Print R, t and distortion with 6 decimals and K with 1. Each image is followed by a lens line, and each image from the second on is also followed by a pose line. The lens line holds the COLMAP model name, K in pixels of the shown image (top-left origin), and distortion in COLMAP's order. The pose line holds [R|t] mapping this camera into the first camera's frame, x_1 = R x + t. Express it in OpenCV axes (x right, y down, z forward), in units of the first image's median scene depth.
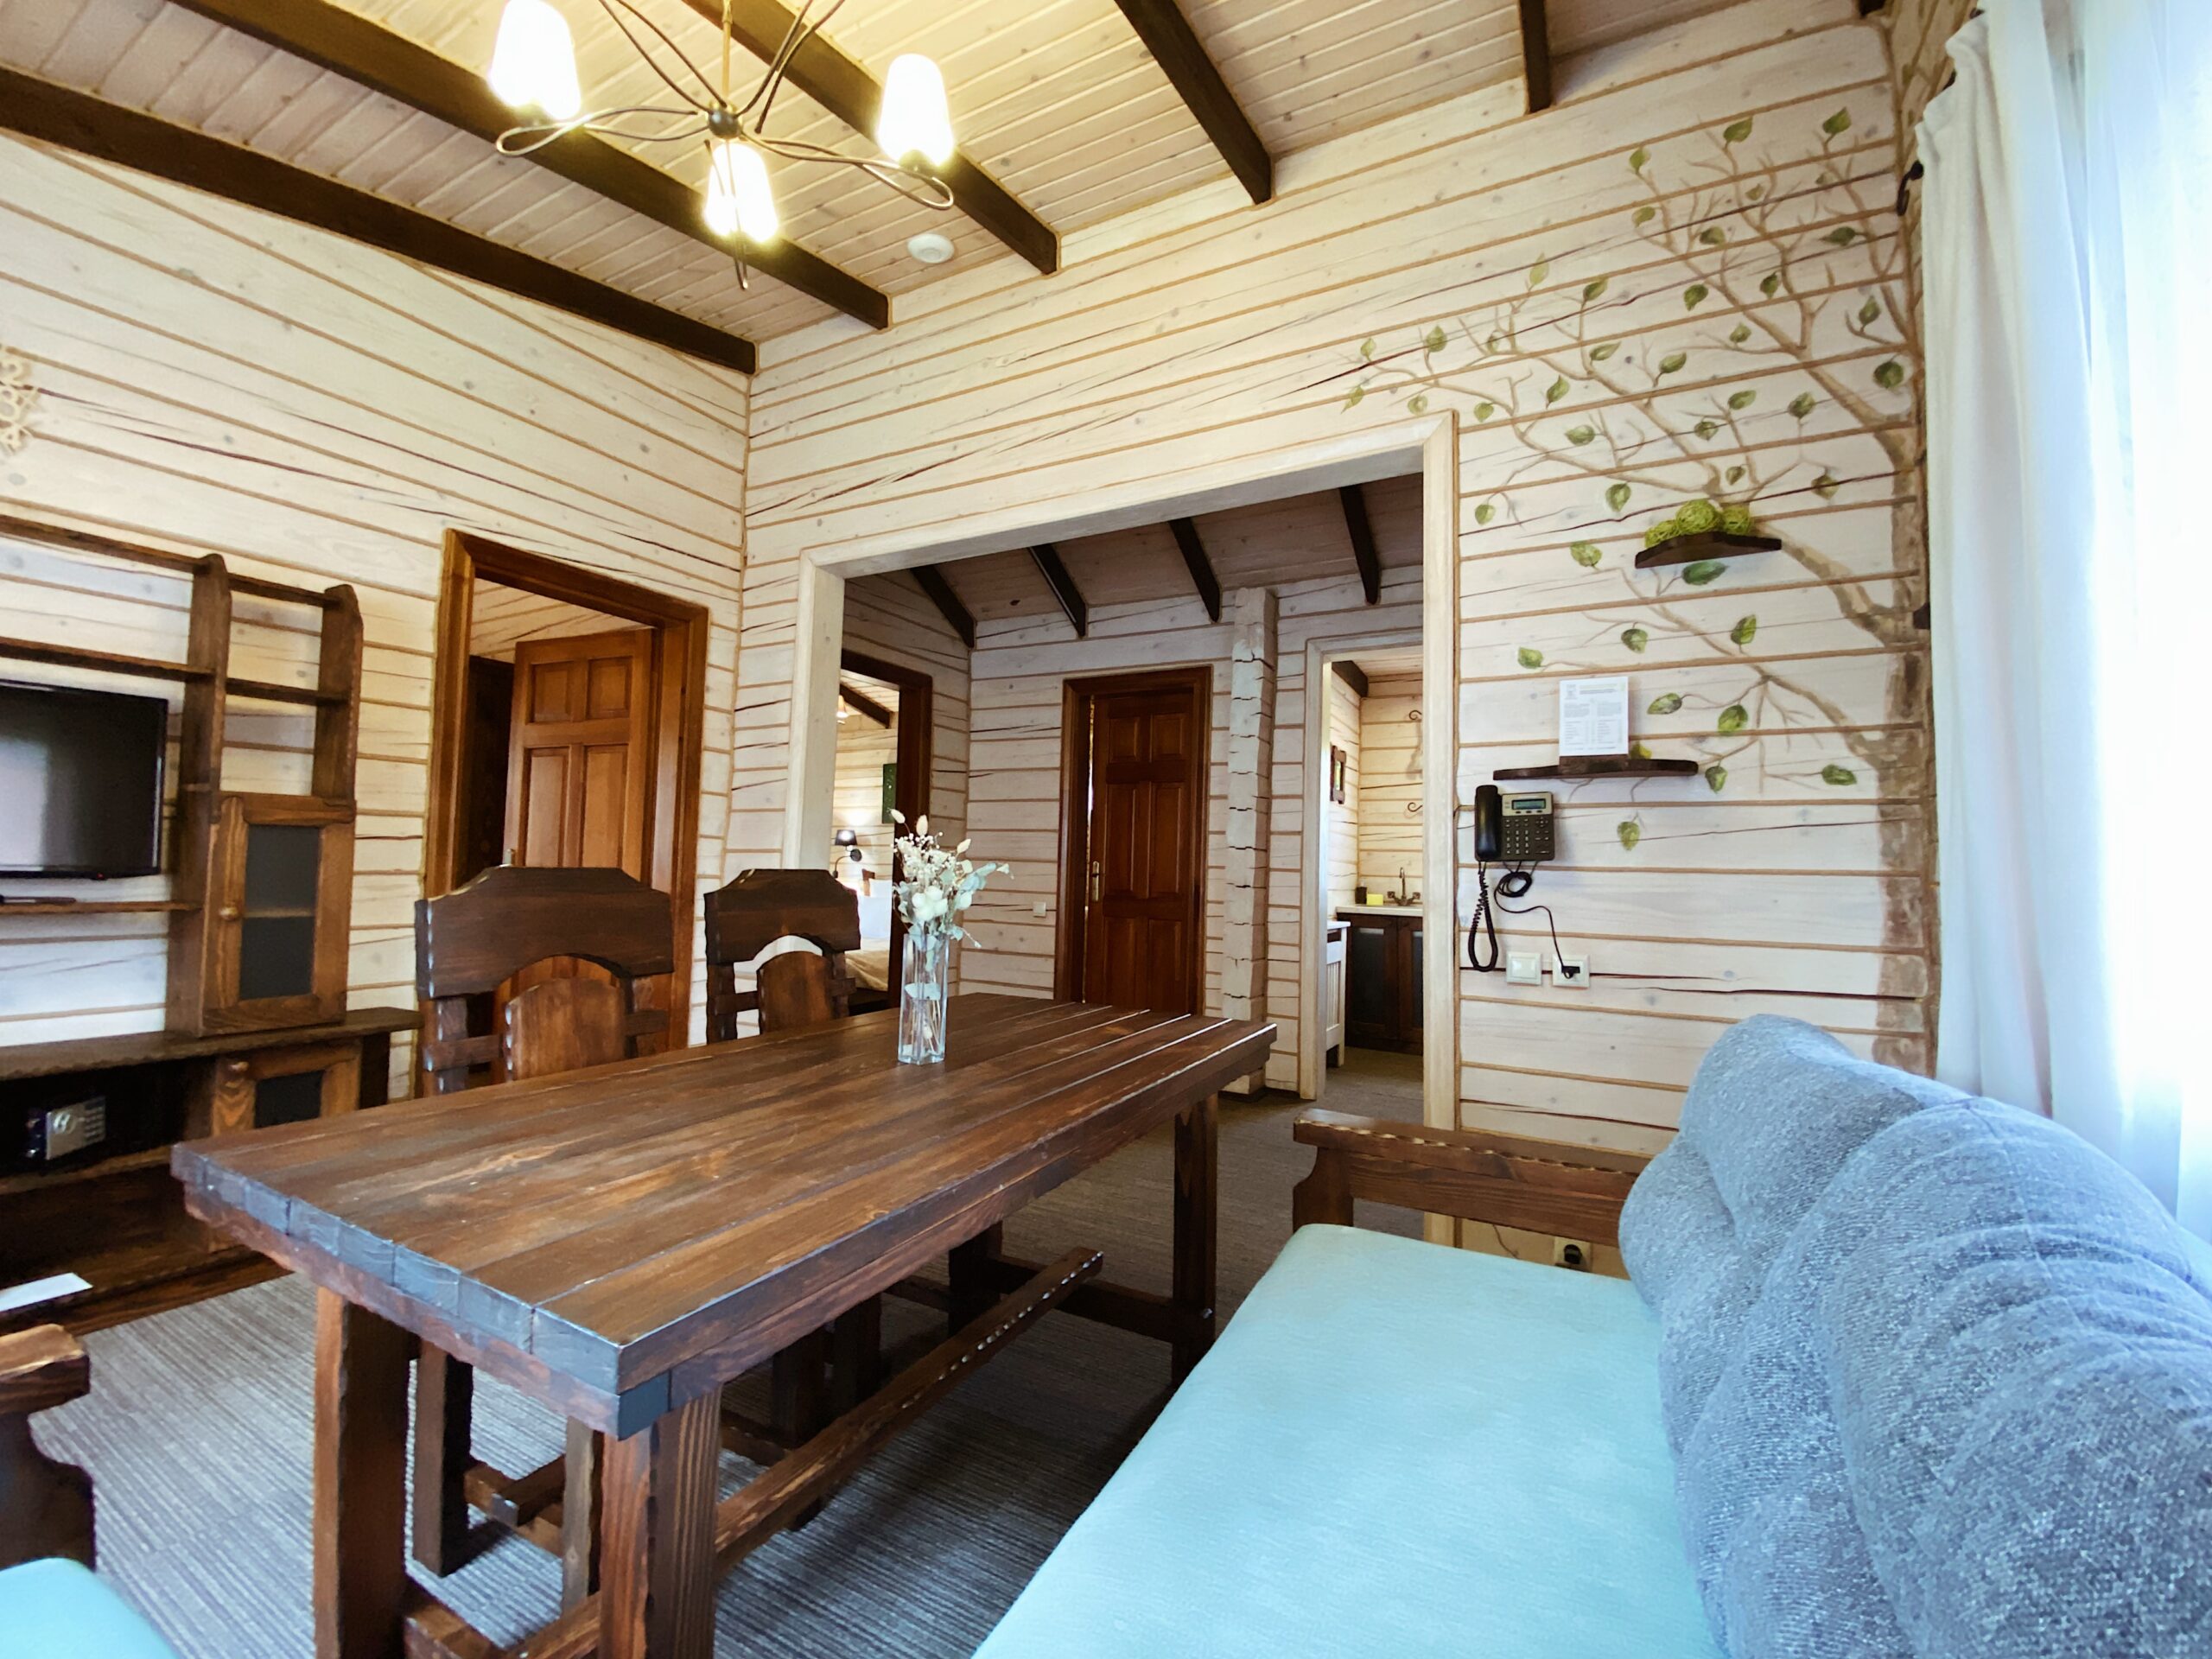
lens RADIAL K [[902.6, 0, 1104.8], [0, 902.6, 825.1], [0, 0, 1]] dist [-0.013654, -0.000685]
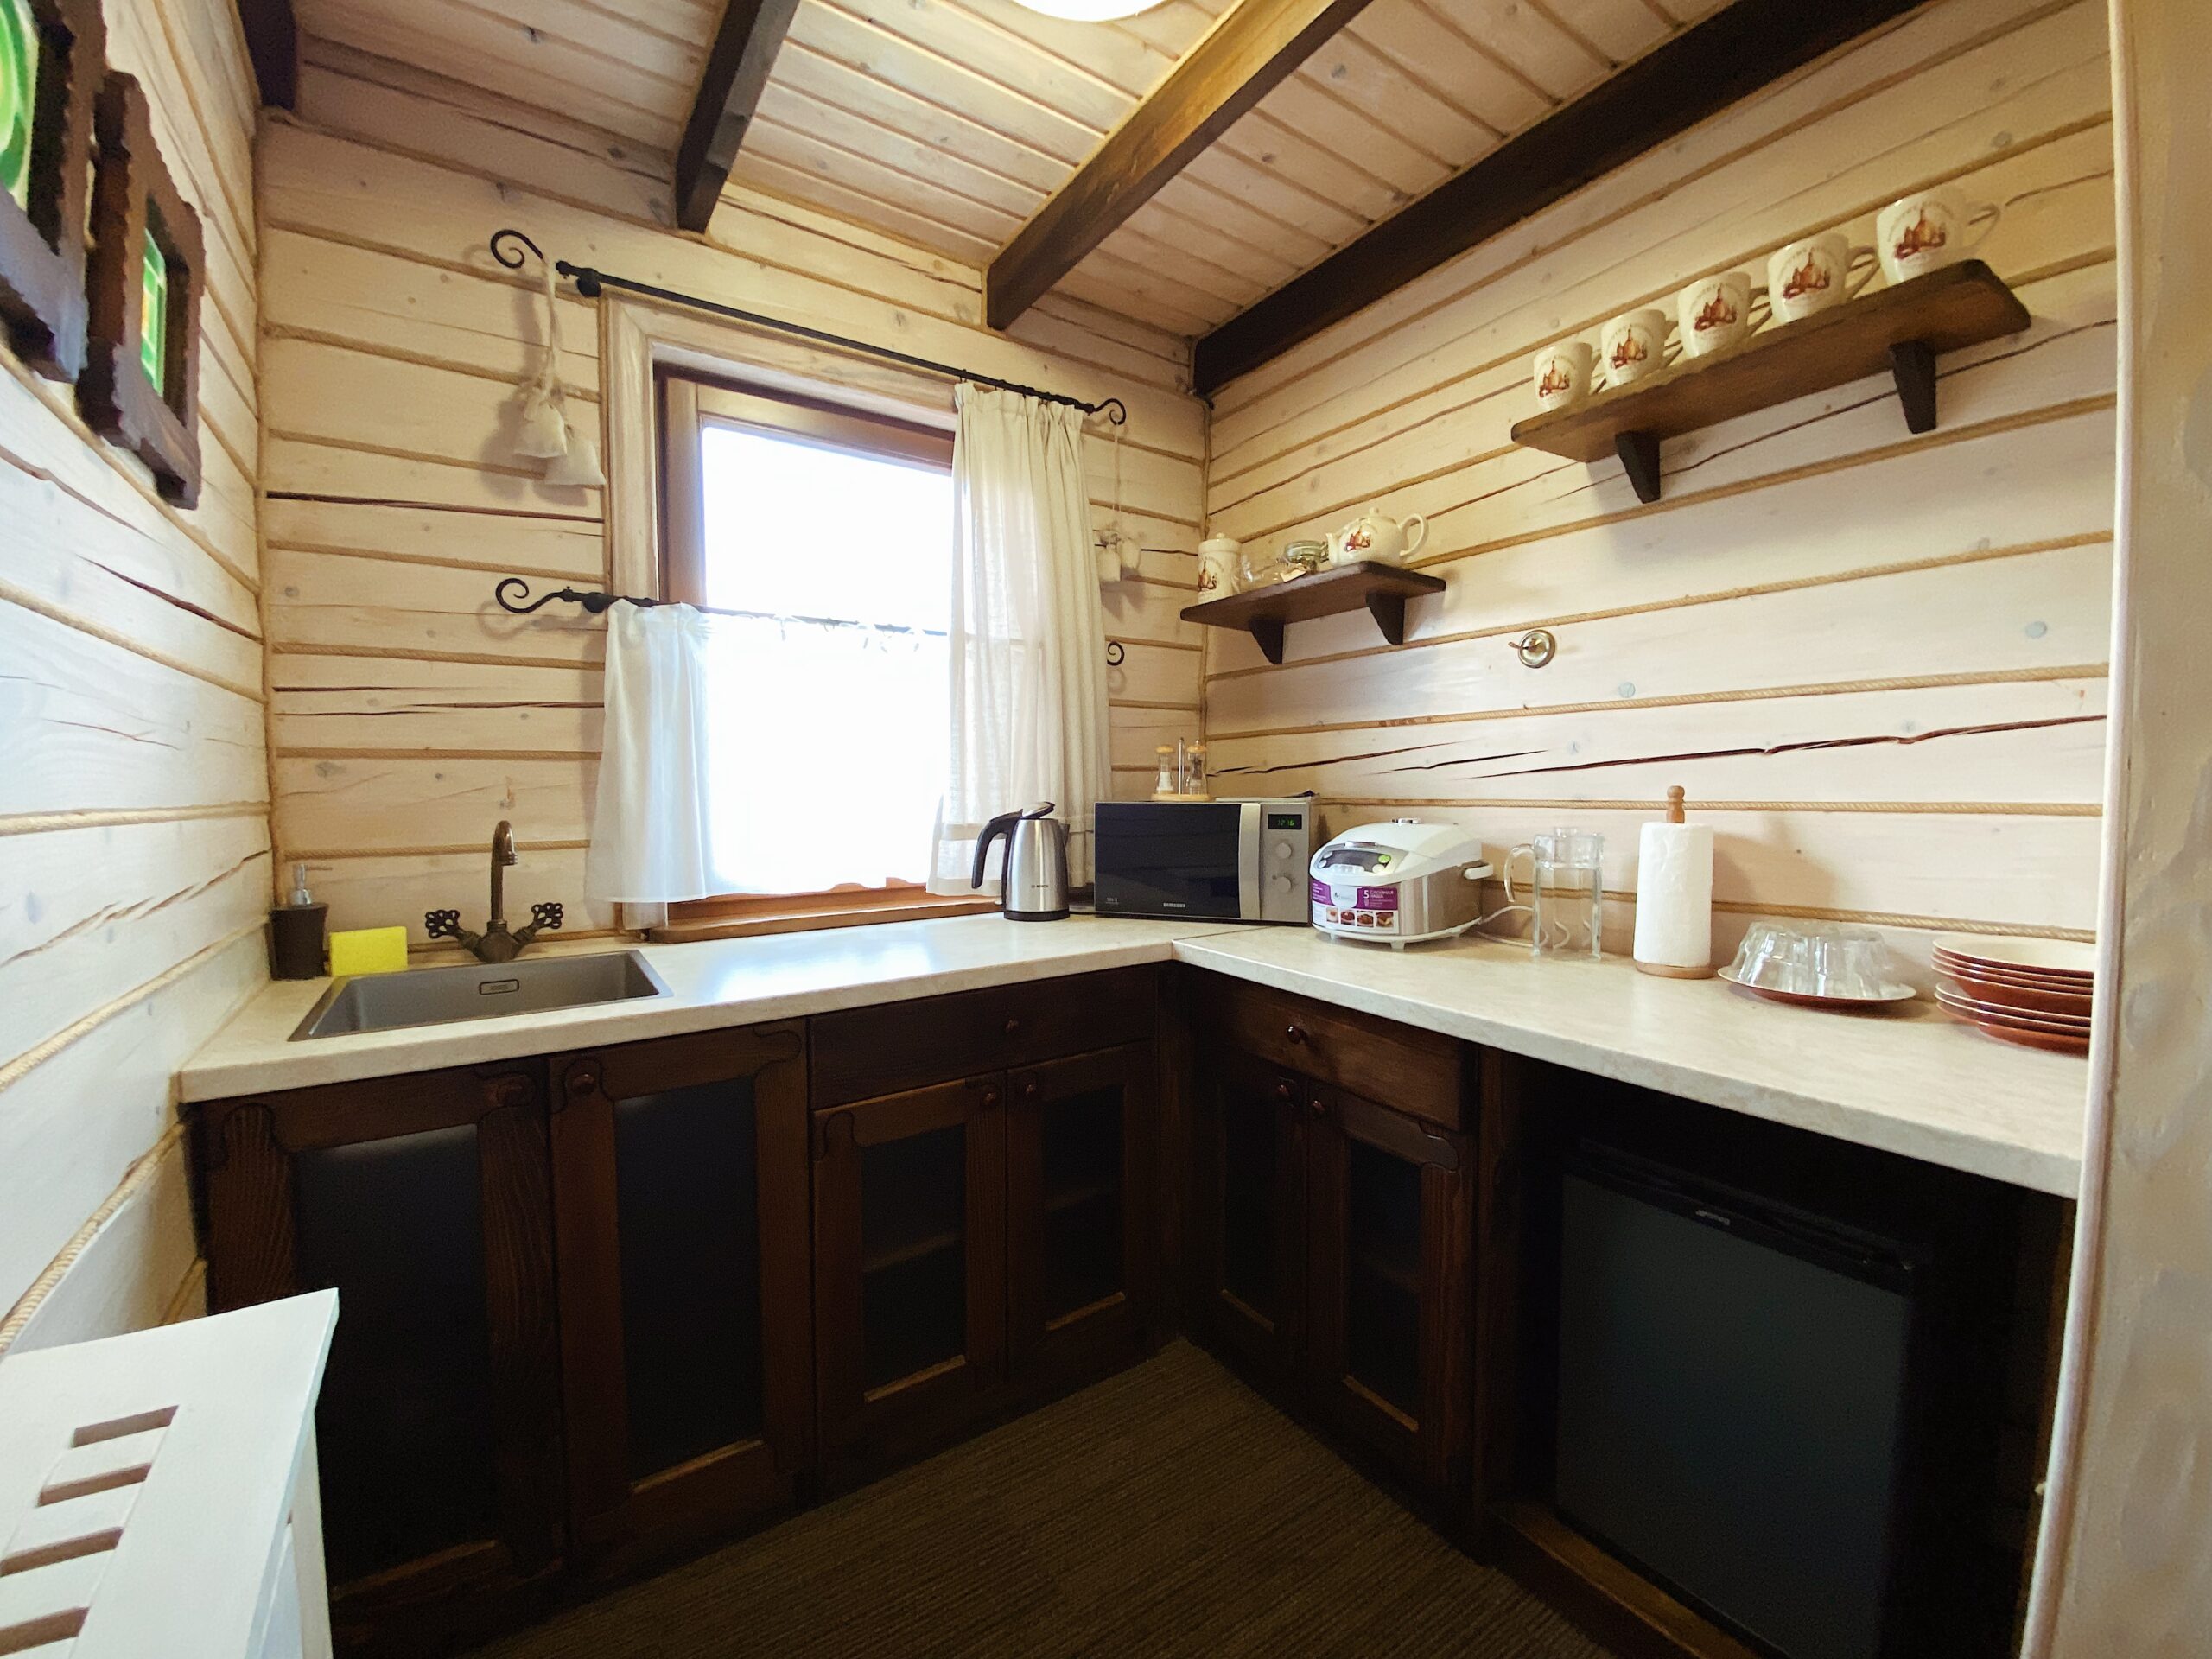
lens RADIAL K [[902.6, 0, 1100.8], [0, 902.6, 833.8], [0, 0, 1]] dist [-0.013654, -0.000685]
pose [[0.455200, -0.068281, 0.887767, 0.173418], [-0.020204, 0.996006, 0.086965, 0.024492], [-0.890160, -0.057523, 0.452003, 0.706387]]
